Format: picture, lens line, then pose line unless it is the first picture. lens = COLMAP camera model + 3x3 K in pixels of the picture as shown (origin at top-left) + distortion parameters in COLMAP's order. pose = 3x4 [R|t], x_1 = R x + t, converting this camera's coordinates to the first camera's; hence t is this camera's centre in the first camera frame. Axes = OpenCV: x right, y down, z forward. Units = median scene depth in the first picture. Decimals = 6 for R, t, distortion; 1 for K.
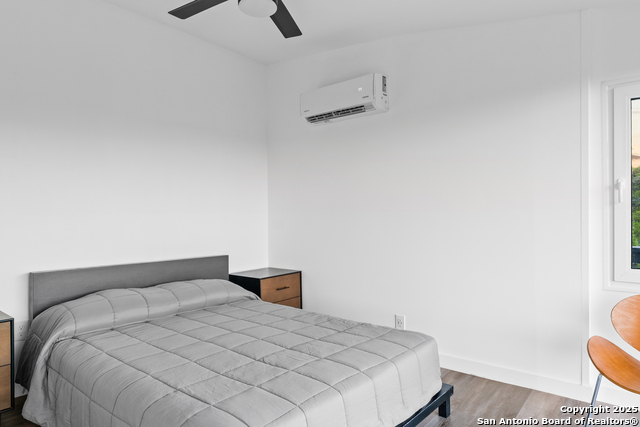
lens RADIAL K [[393.1, 0, 319.4], [0, 393.1, 212.2], [0, 0, 1]] dist [-0.003777, 0.000873]
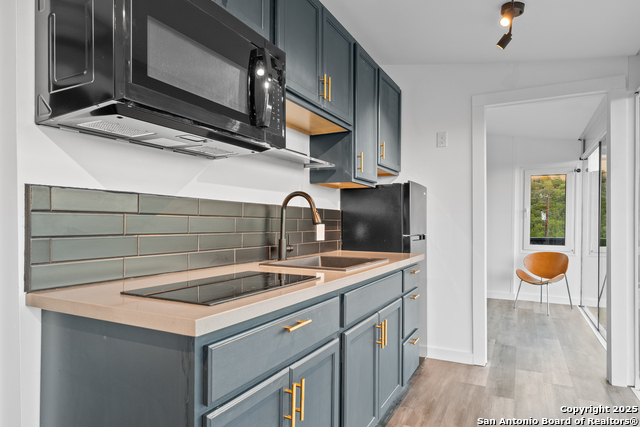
lens RADIAL K [[393.1, 0, 322.0], [0, 393.1, 219.5], [0, 0, 1]] dist [-0.003777, 0.000873]
pose [[0.978007, 0.010055, 0.208331, -0.984935], [-0.010692, 0.999941, 0.001934, -0.003155], [-0.208300, -0.004119, 0.978056, -1.125024]]
